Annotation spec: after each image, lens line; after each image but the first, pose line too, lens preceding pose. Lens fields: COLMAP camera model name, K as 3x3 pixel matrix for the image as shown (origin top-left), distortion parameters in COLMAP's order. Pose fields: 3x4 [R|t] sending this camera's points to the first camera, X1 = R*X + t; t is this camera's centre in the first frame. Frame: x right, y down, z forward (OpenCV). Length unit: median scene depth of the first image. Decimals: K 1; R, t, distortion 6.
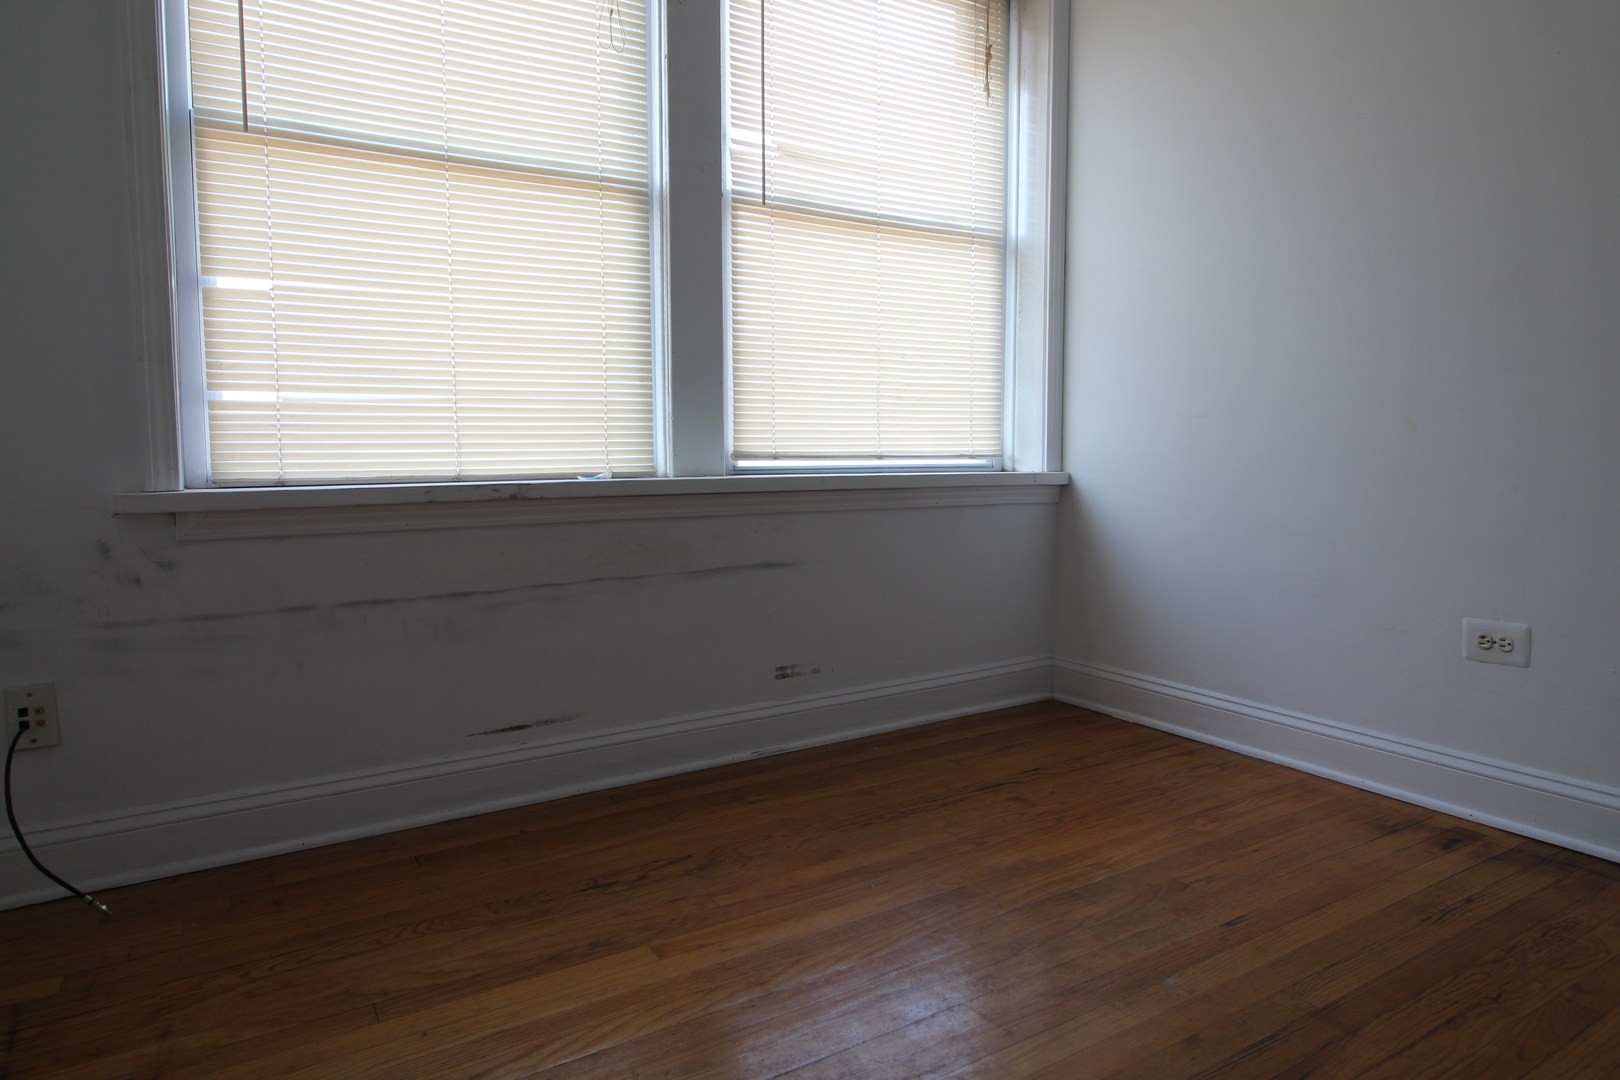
lens RADIAL K [[985.6, 0, 815.9], [0, 985.6, 531.8], [0, 0, 1]] dist [0.001840, -0.010306]
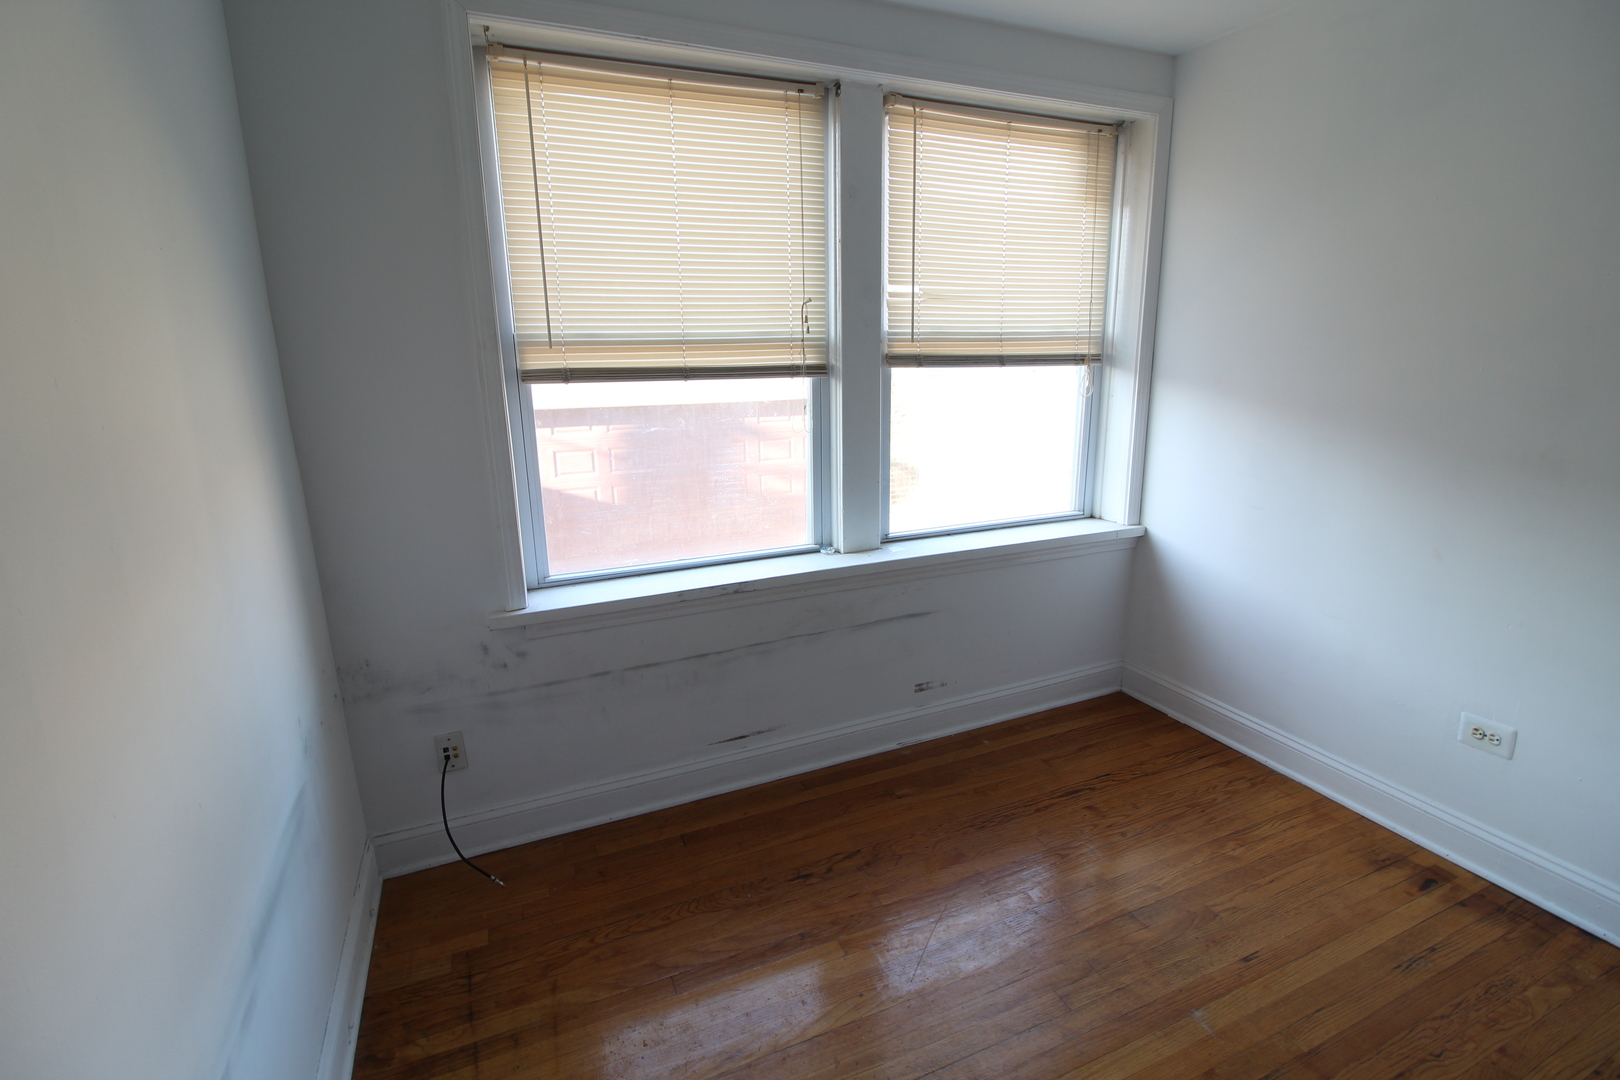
lens RADIAL K [[754.5, 0, 808.8], [0, 754.5, 528.8], [0, 0, 1]] dist [-0.010200, -0.009055]
pose [[0.987729, 0.021440, -0.154697, -0.037691], [0.001876, 0.988832, 0.149023, -0.306972], [0.156164, -0.147485, 0.976658, -0.041685]]
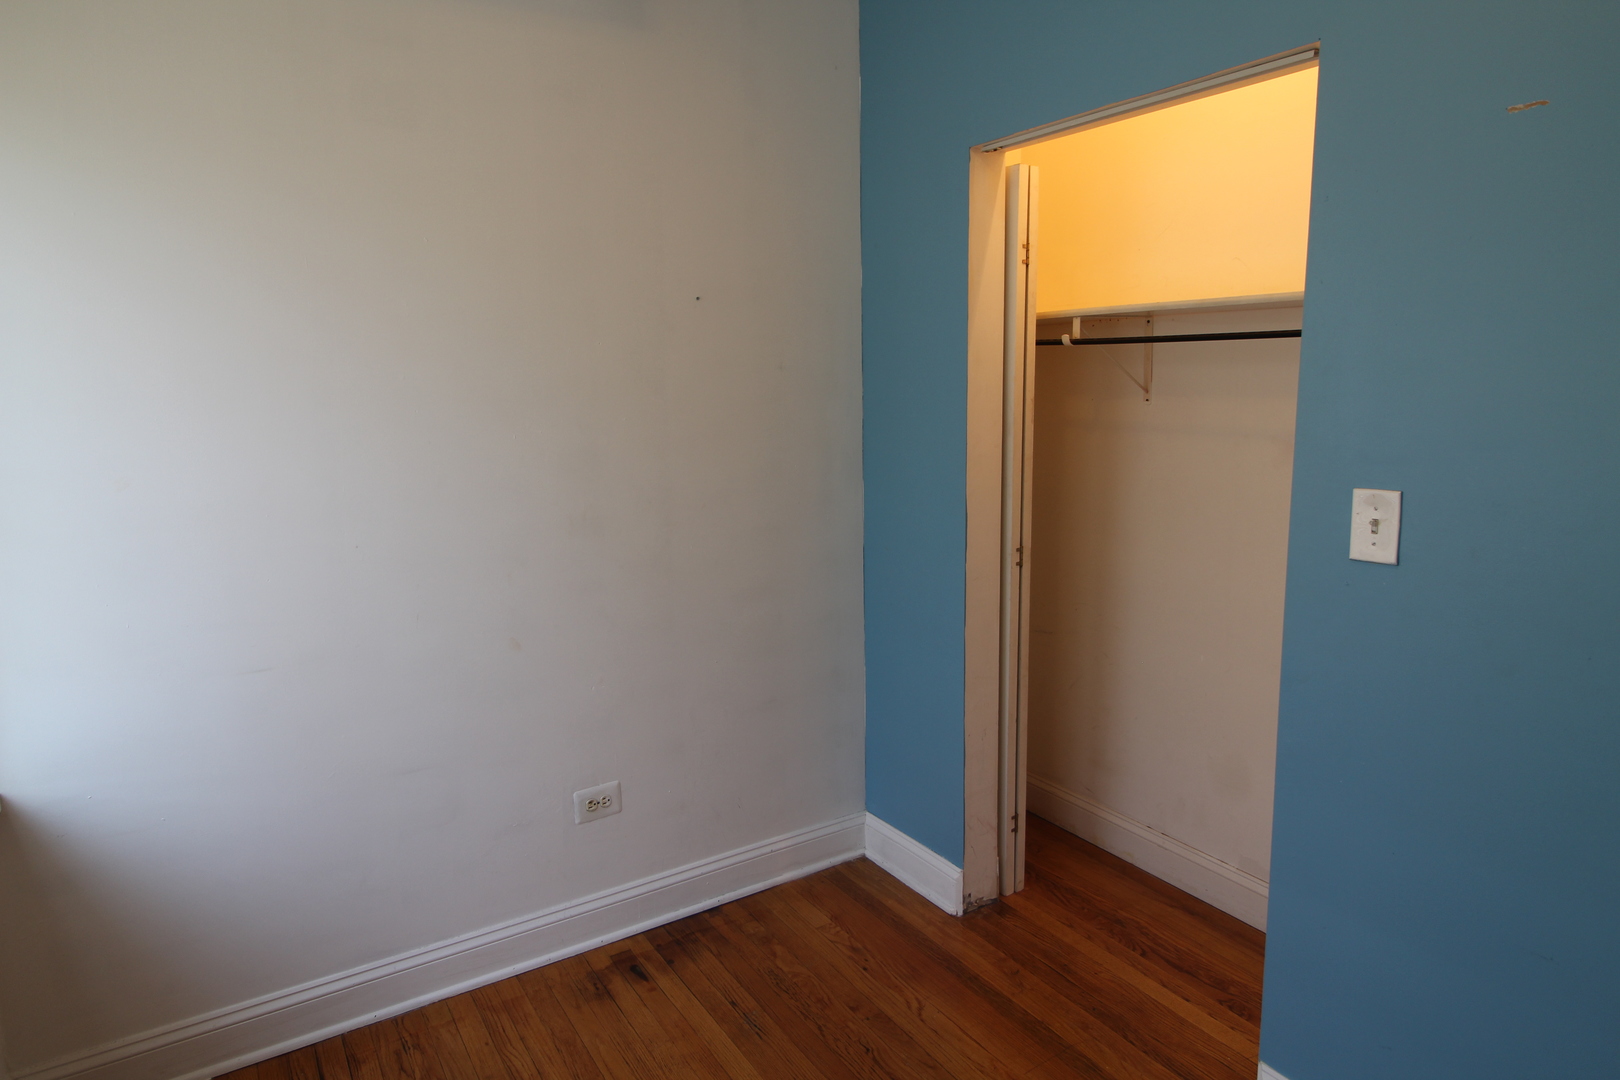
lens RADIAL K [[985.6, 0, 814.8], [0, 985.6, 527.5], [0, 0, 1]] dist [0.001840, -0.010306]
pose [[-0.013479, -0.159416, 0.987119, -0.494571], [0.093417, 0.982691, 0.159977, -0.411104], [-0.995536, 0.094370, 0.001647, 0.712280]]
